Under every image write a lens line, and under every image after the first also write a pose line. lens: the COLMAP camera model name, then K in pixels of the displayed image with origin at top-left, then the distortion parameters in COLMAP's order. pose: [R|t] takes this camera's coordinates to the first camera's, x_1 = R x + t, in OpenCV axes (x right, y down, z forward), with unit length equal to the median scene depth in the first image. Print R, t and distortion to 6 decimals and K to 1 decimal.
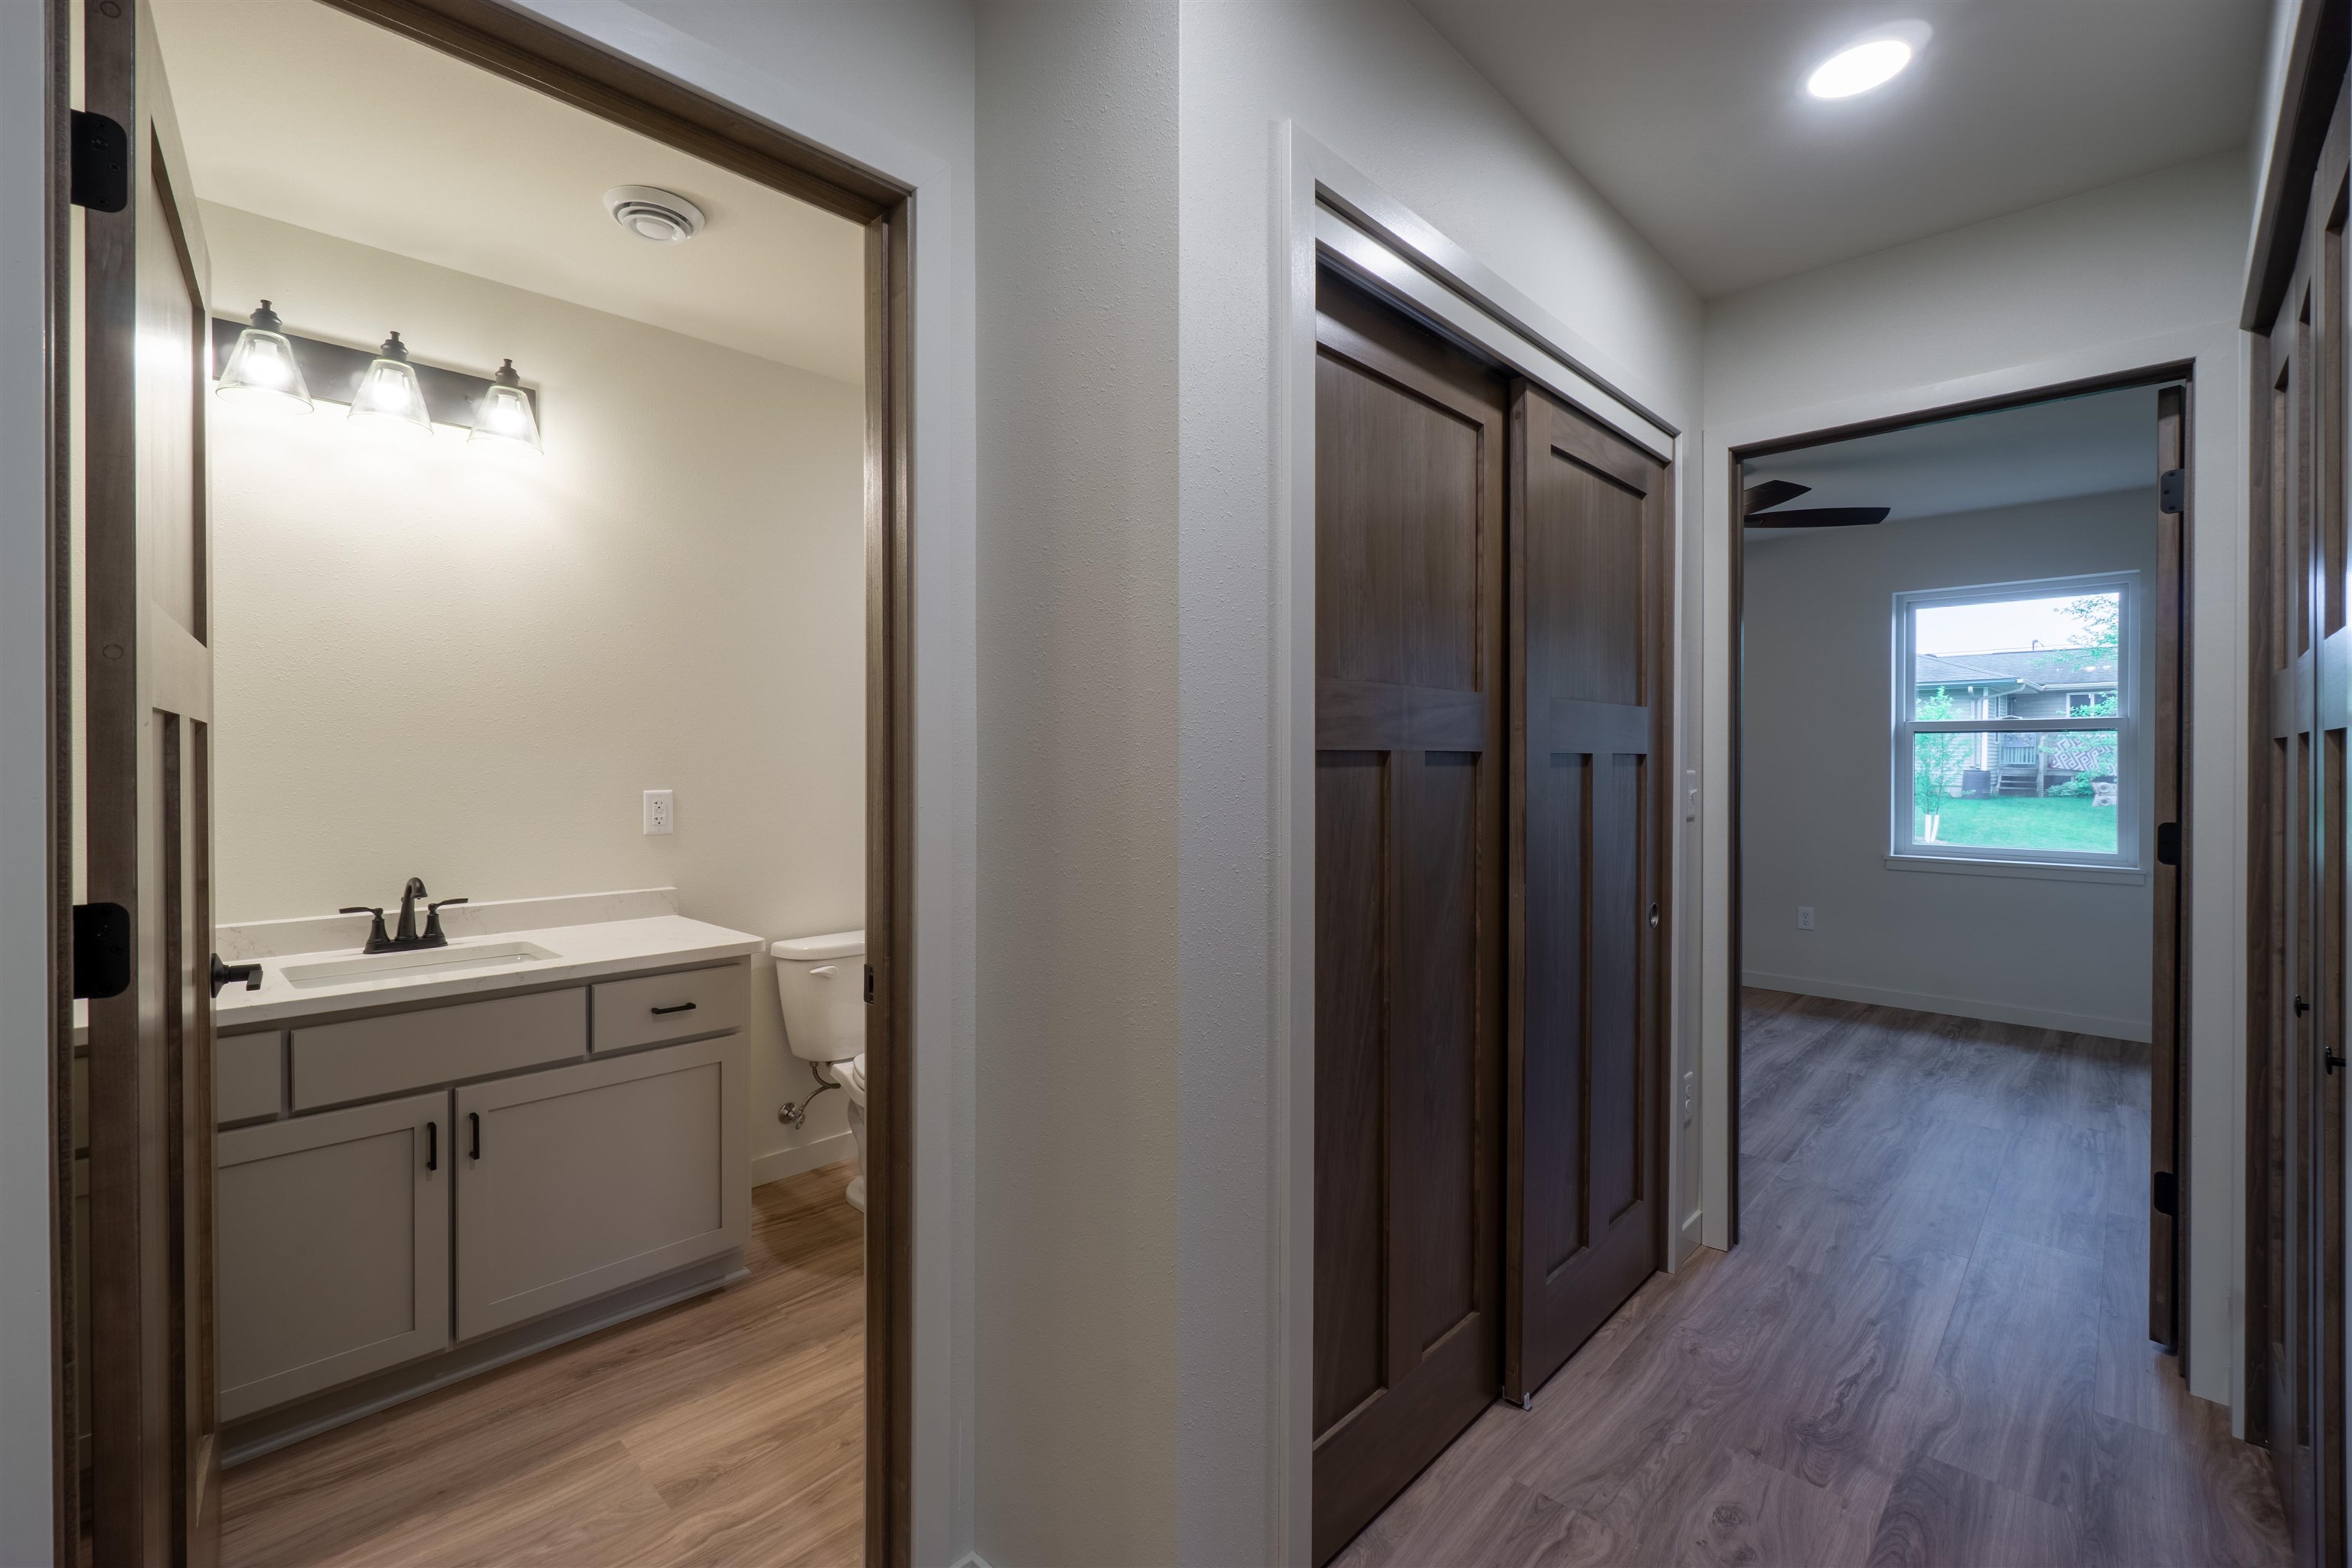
lens RADIAL K [[1017.0, 0, 1126.1], [0, 1017.0, 785.3], [0, 0, 1]] dist [0.000192, 0.000313]
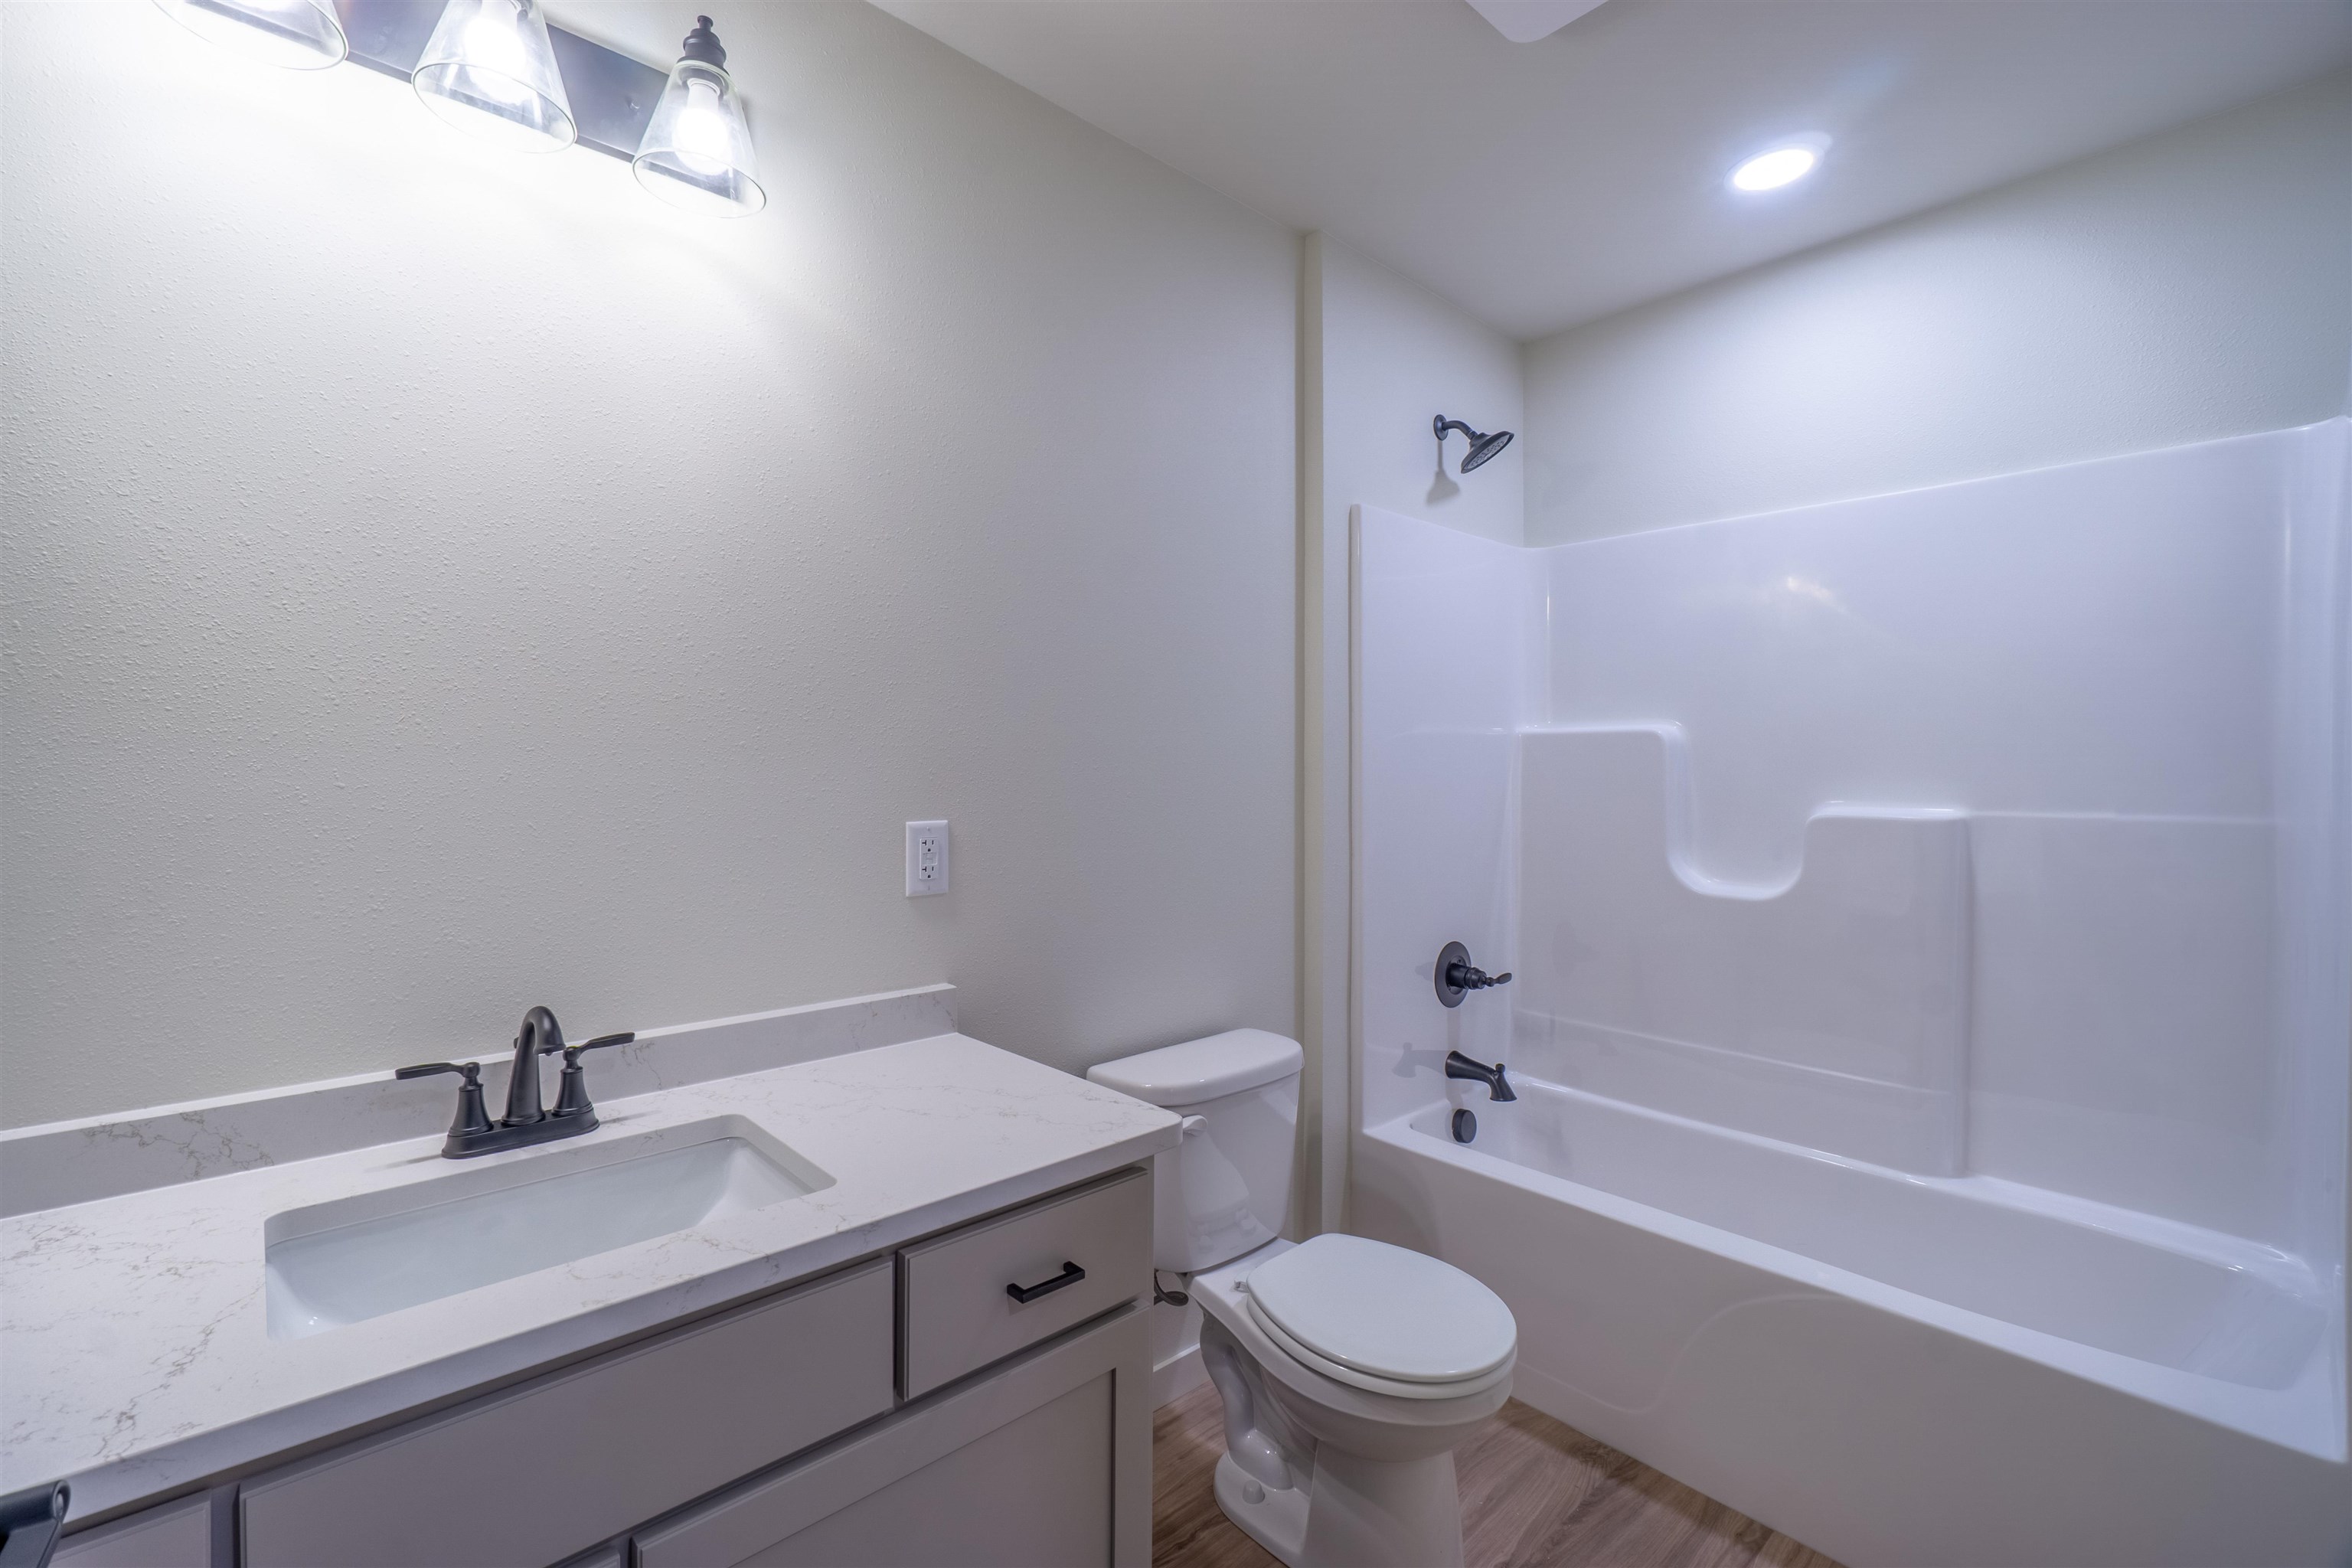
lens RADIAL K [[988.6, 0, 1094.5], [0, 988.6, 789.2], [0, 0, 1]] dist [-0.001782, -0.000170]
pose [[0.996340, -0.000890, -0.085471, -0.373599], [0.000645, 0.999996, -0.002895, -0.013624], [0.085473, 0.002829, 0.996336, 0.521848]]
